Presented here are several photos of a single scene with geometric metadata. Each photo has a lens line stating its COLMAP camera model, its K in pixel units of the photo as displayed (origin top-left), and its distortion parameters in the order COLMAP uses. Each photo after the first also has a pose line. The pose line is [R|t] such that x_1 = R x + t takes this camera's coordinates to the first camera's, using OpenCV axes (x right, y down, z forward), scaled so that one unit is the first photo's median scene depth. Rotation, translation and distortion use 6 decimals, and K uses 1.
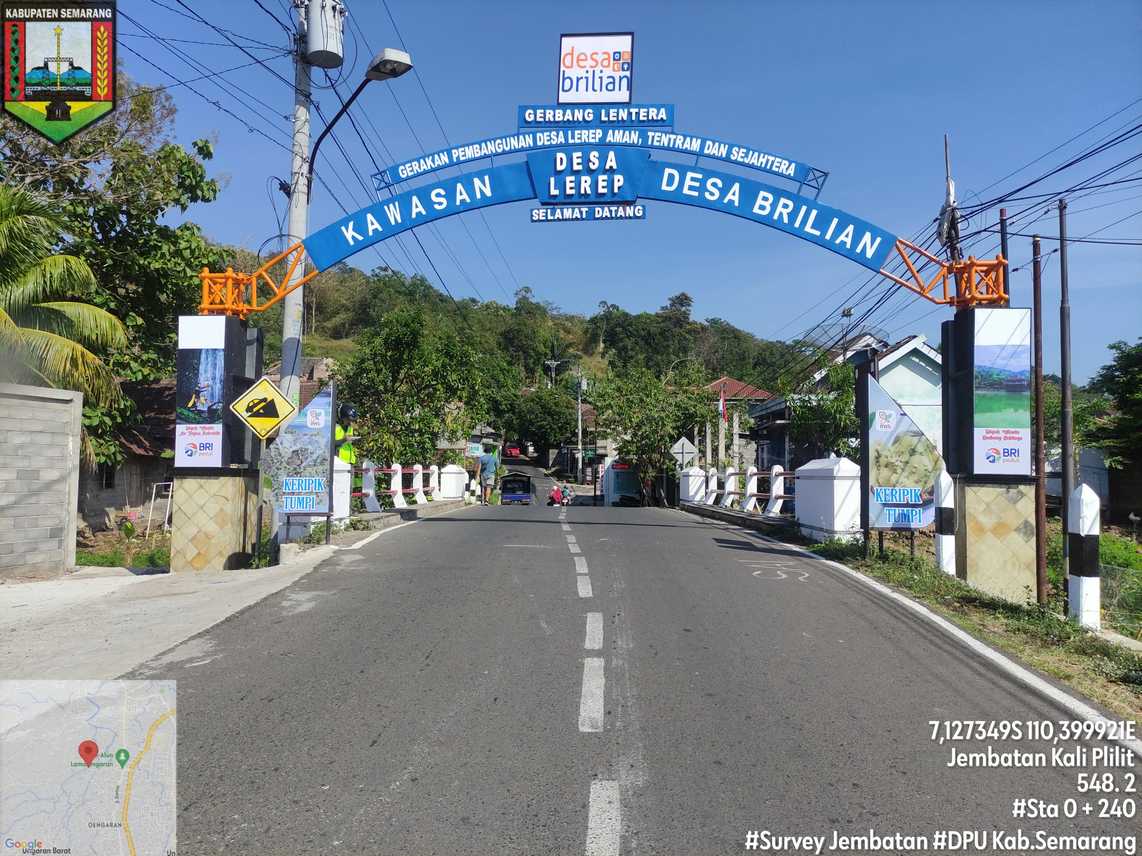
lens RADIAL K [[846.7, 0, 569.8], [0, 846.7, 424.1], [0, 0, 1]] dist [0.064175, -0.075648]
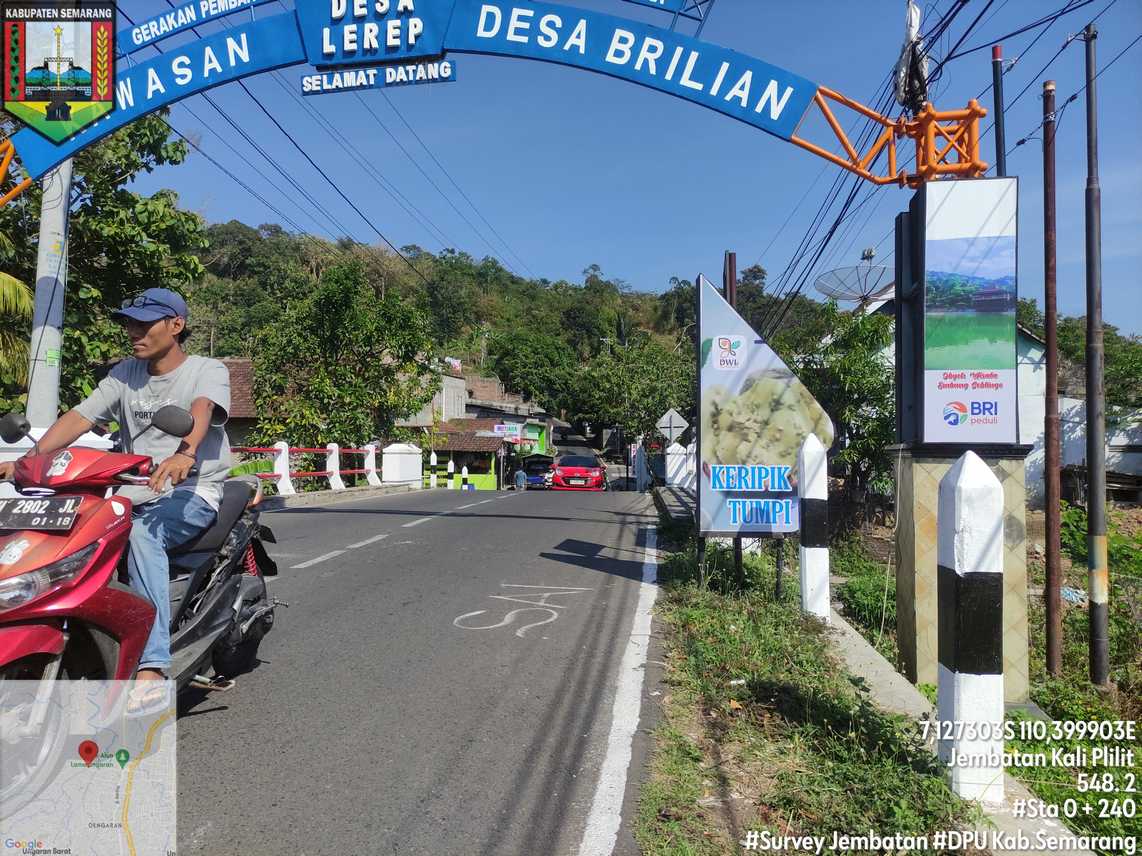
lens RADIAL K [[850.0, 0, 571.0], [0, 850.0, 428.0], [0, 0, 1]] dist [0.041450, -0.036425]
pose [[0.995690, -0.012625, -0.091882, 0.236896], [0.015060, 0.999552, 0.025864, 0.023776], [0.091514, -0.027136, 0.995434, 0.300258]]
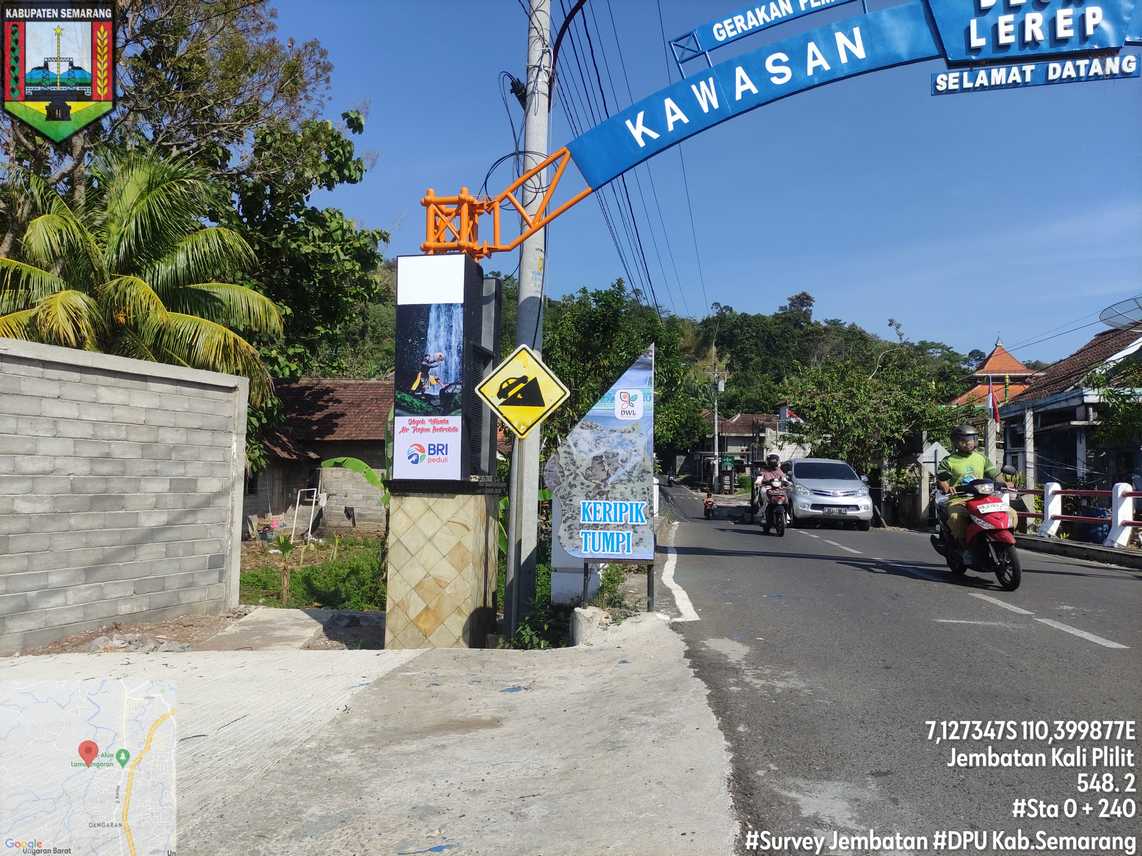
lens RADIAL K [[850.0, 0, 571.0], [0, 850.0, 428.0], [0, 0, 1]] dist [0.041450, -0.036425]
pose [[0.992810, 0.002669, -0.119674, -0.232310], [-0.002892, 0.999994, -0.001694, 0.010061], [0.119669, 0.002027, 0.992812, 0.336532]]
